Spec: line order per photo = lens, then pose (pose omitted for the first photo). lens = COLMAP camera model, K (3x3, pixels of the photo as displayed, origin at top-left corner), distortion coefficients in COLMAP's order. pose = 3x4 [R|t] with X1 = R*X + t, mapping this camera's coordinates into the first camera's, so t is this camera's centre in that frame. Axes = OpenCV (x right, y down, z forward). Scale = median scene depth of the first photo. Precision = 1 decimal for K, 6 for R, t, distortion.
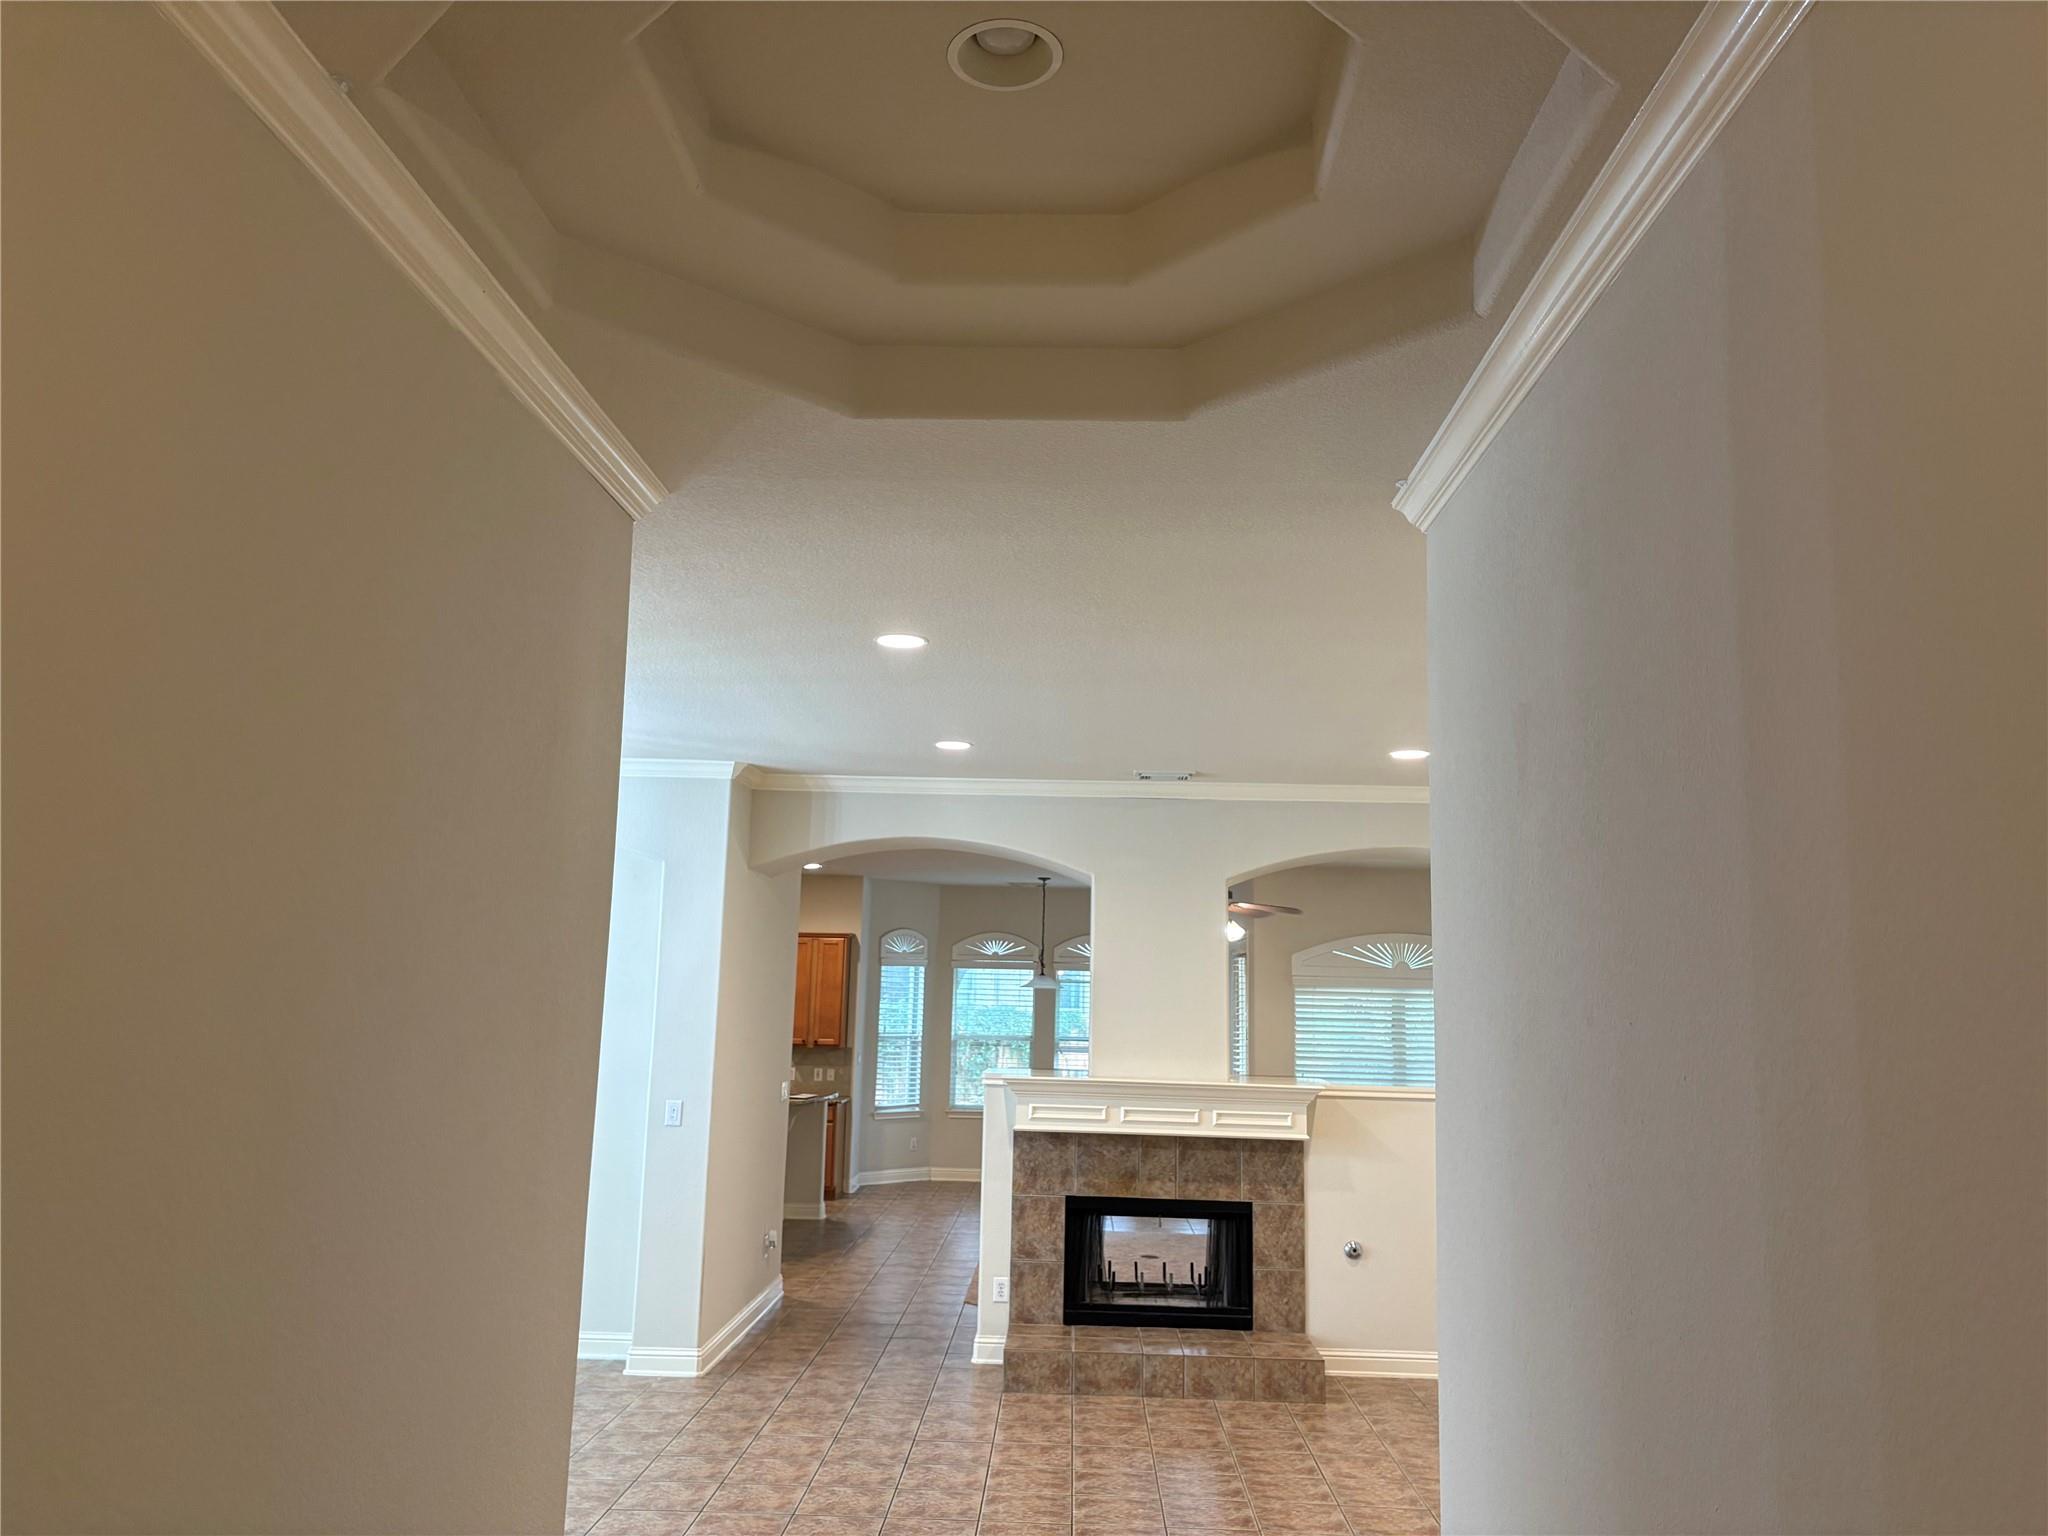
lens RADIAL K [[1546.0, 0, 1024.2], [0, 1546.0, 778.8], [0, 0, 1]] dist [0.045653, -0.046642]
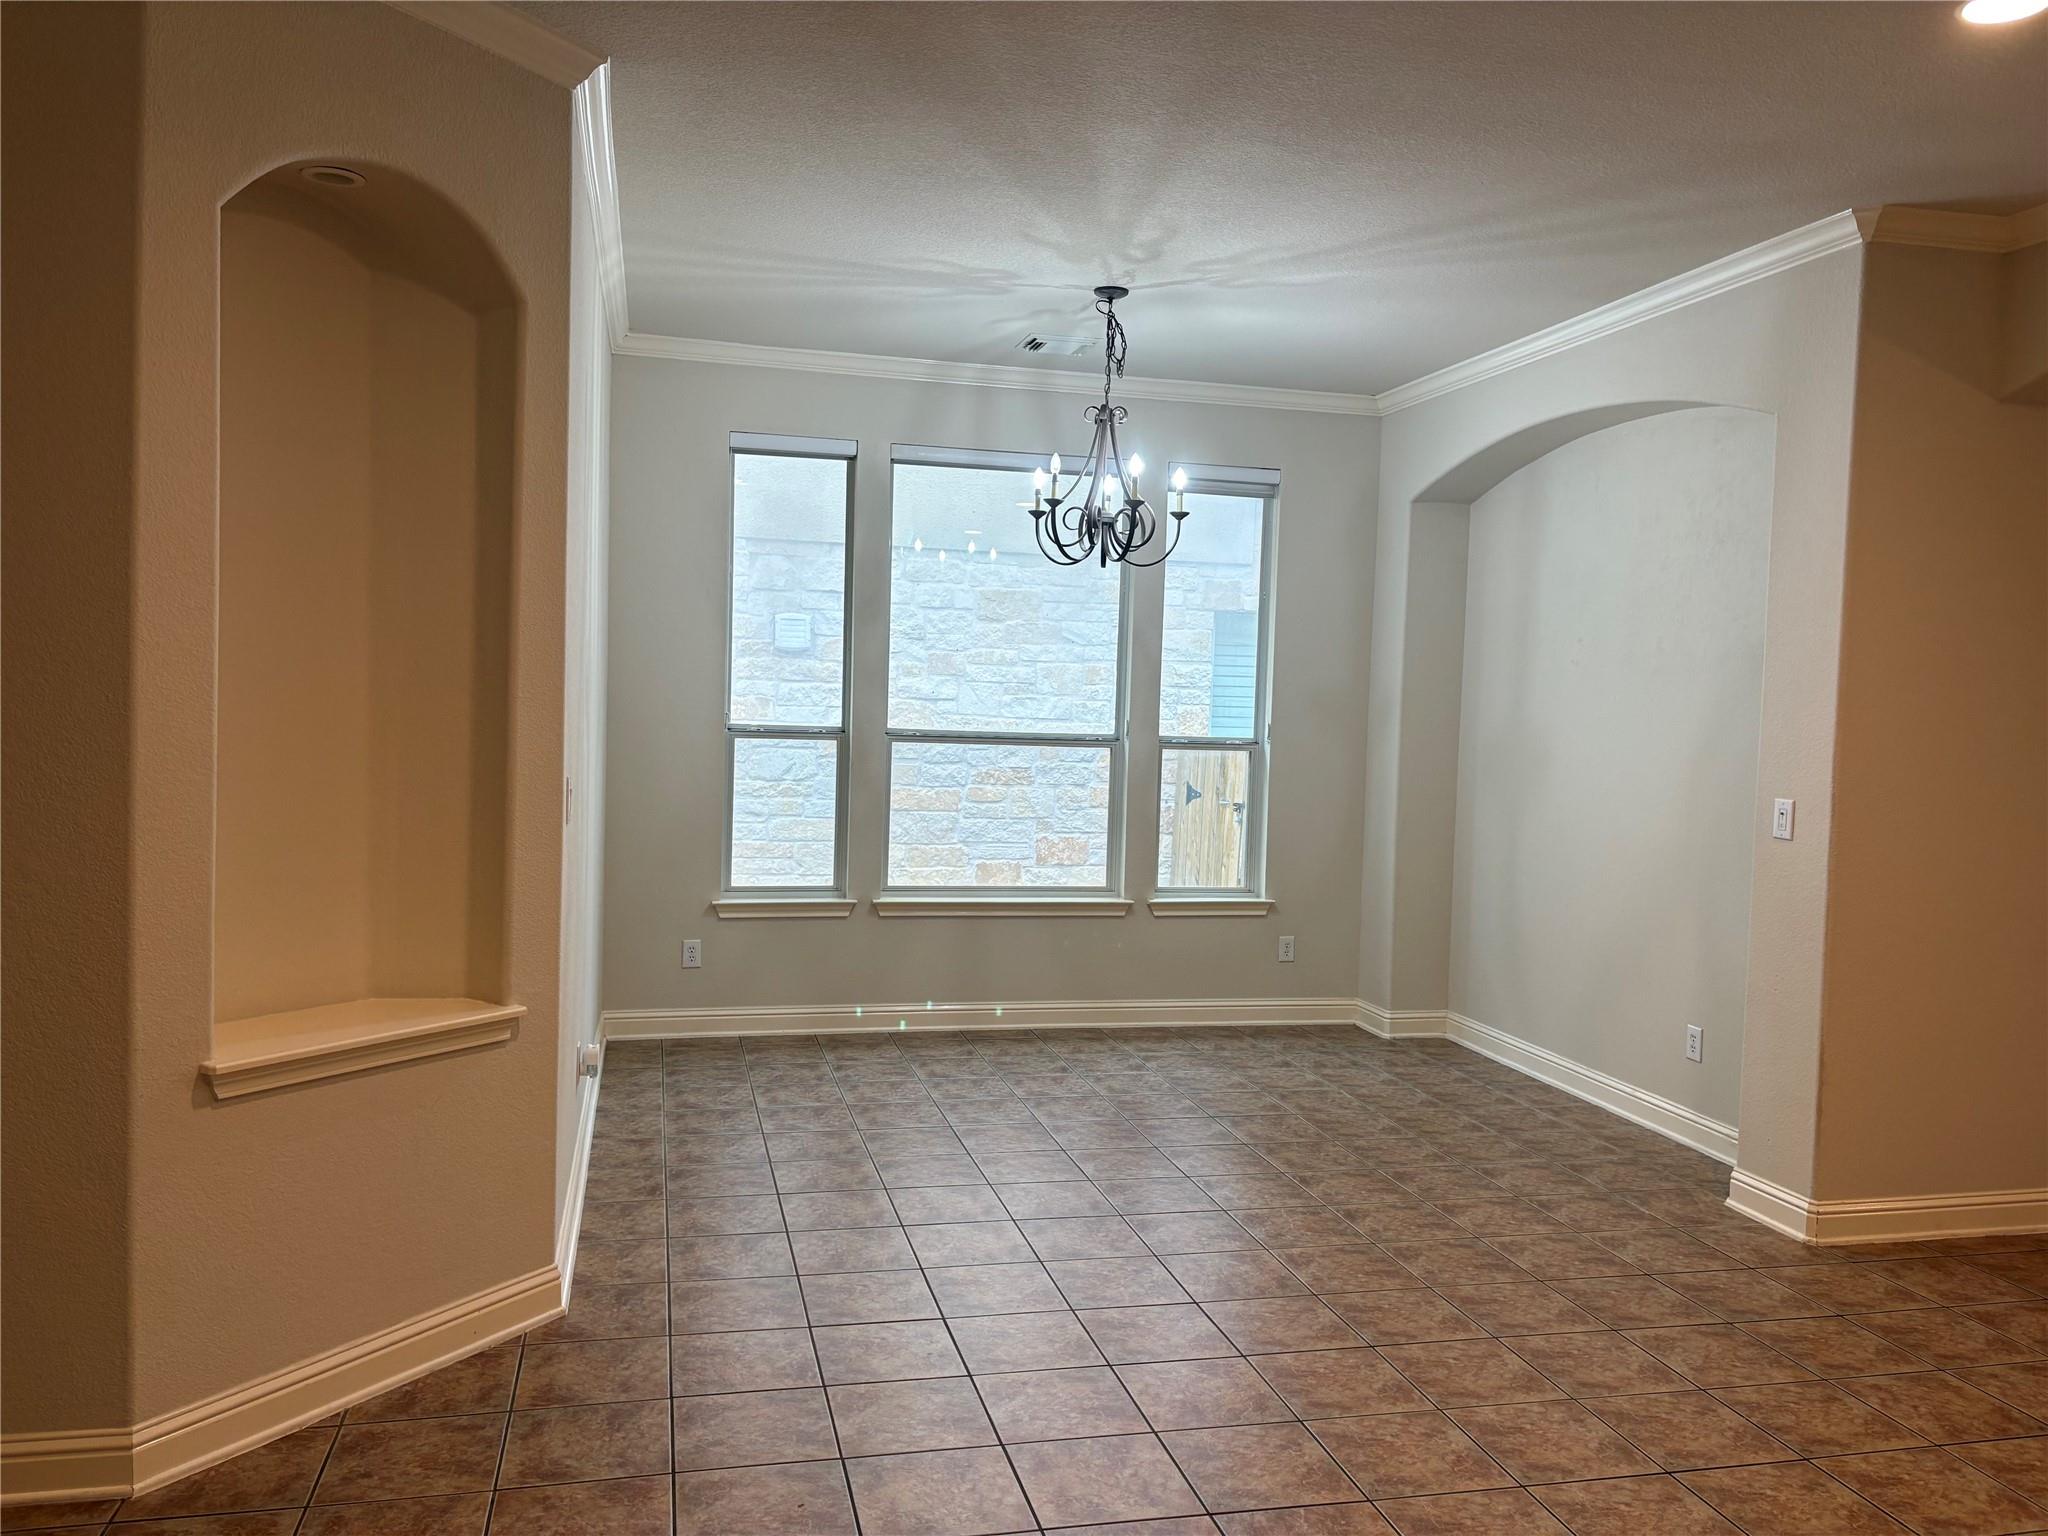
lens RADIAL K [[1546.0, 0, 1029.2], [0, 1546.0, 758.8], [0, 0, 1]] dist [0.045653, -0.046642]
pose [[0.270685, 0.021770, -0.962422, 0.273460], [0.115132, 0.991837, 0.054817, 0.118209], [0.955759, -0.125643, 0.265969, 0.530019]]
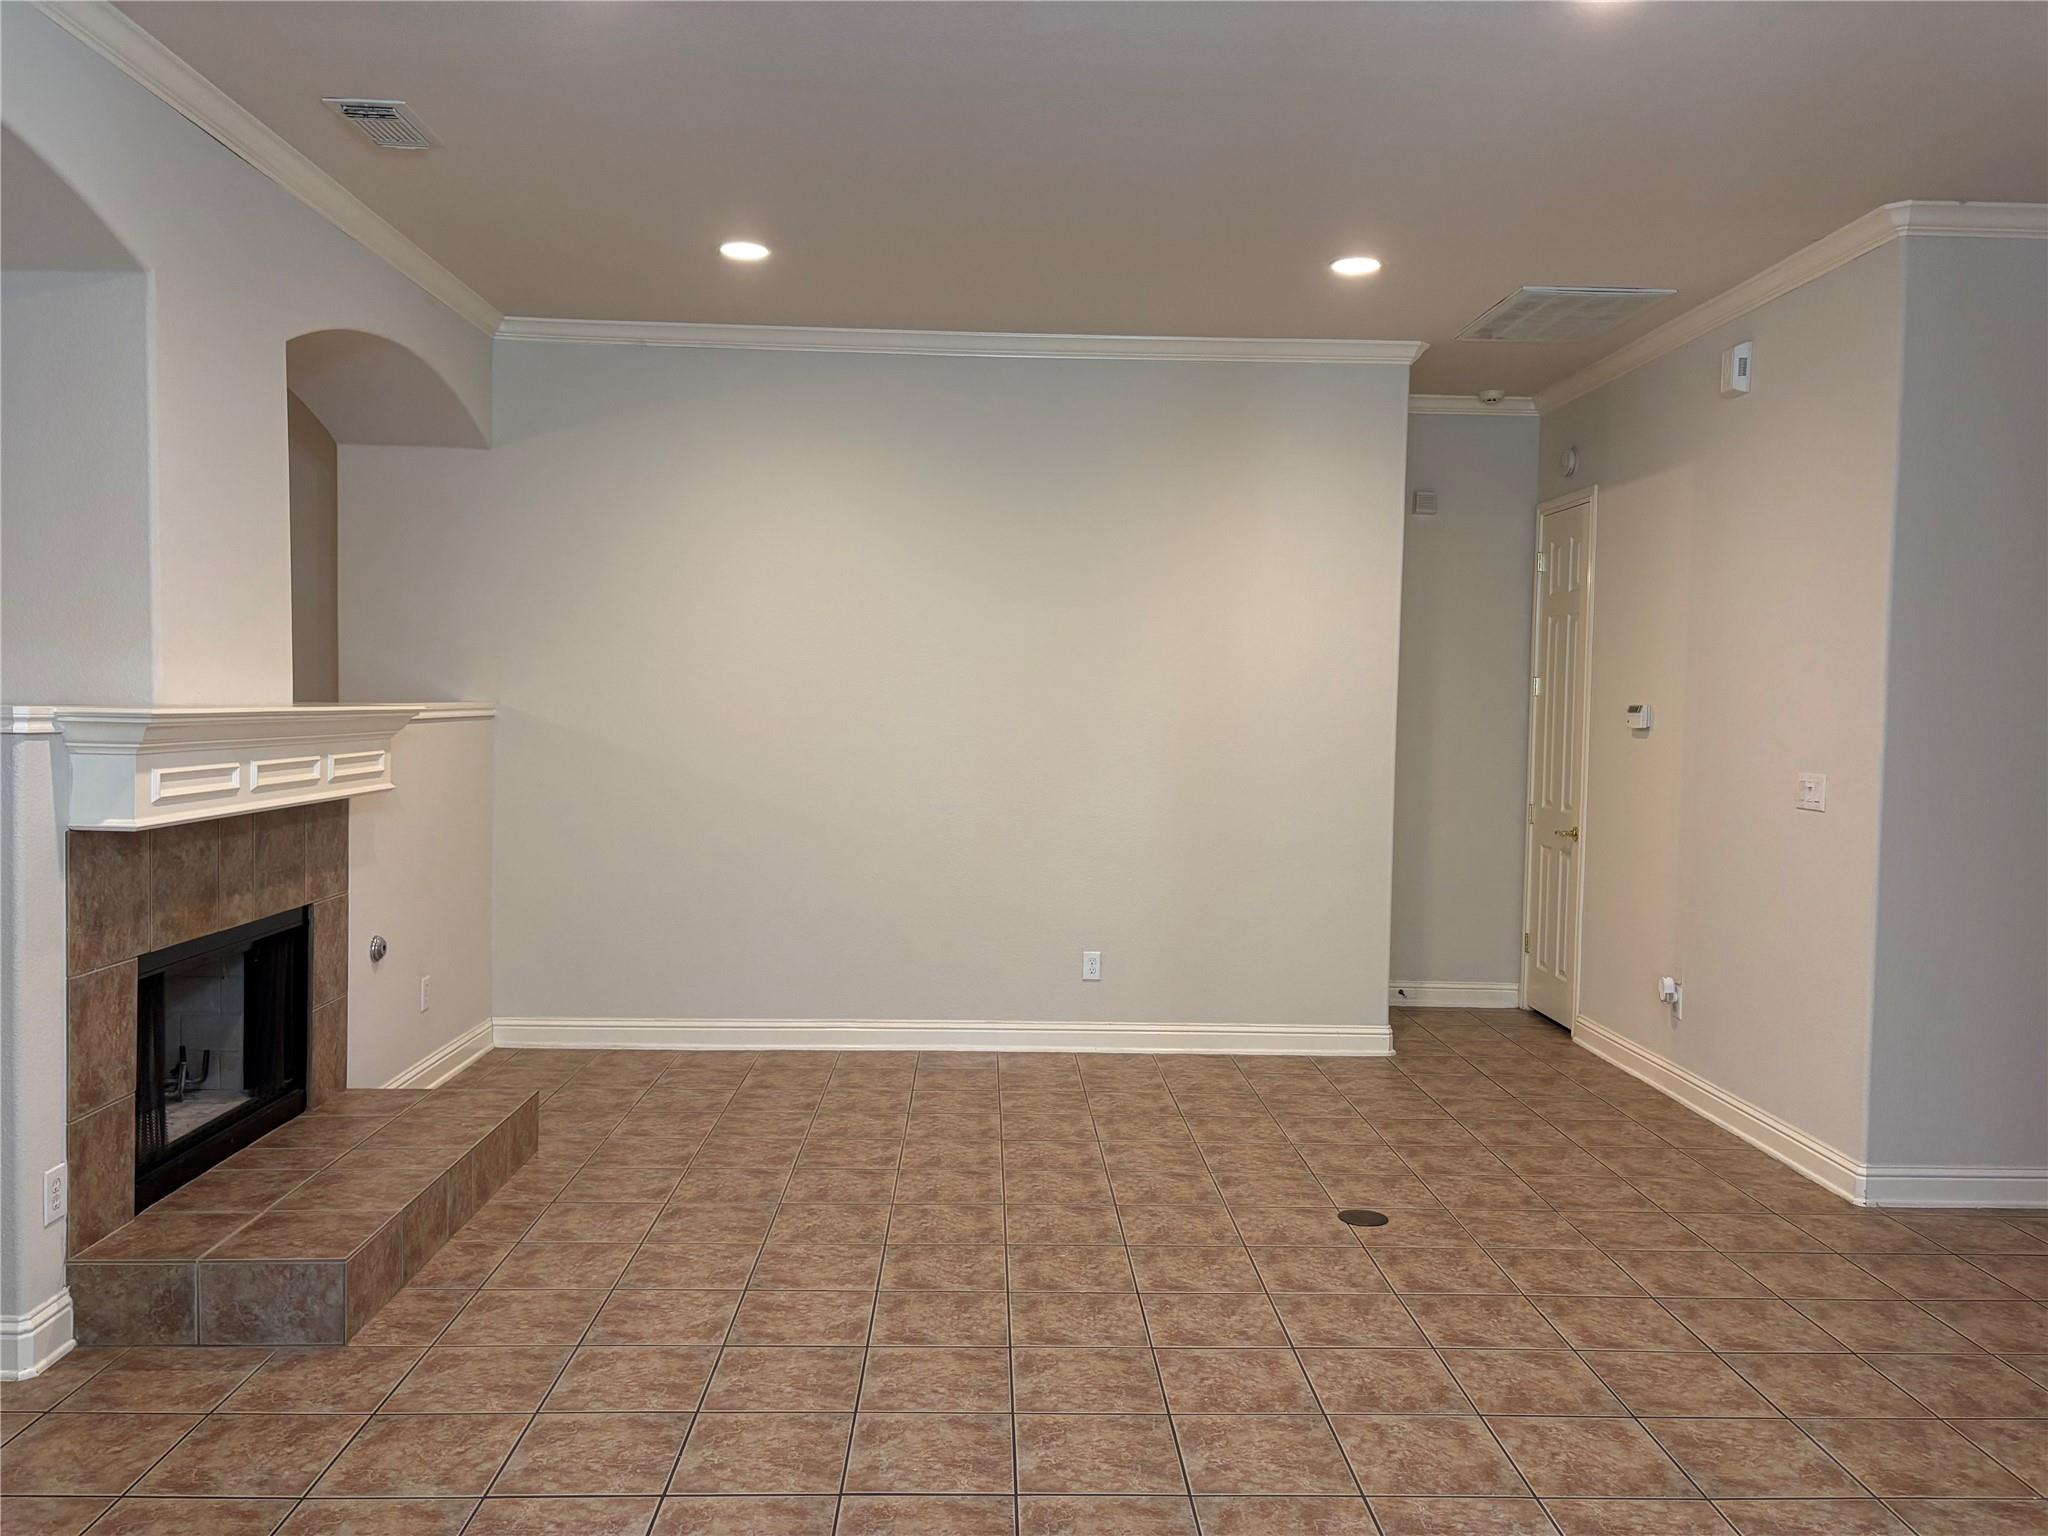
lens RADIAL K [[1546.0, 0, 1024.4], [0, 1546.0, 746.5], [0, 0, 1]] dist [0.045653, -0.046642]
pose [[-0.057509, -0.060031, 0.996538, -0.452463], [-0.162734, 0.985404, 0.049969, 0.139257], [-0.984993, -0.159297, -0.066439, 0.777297]]
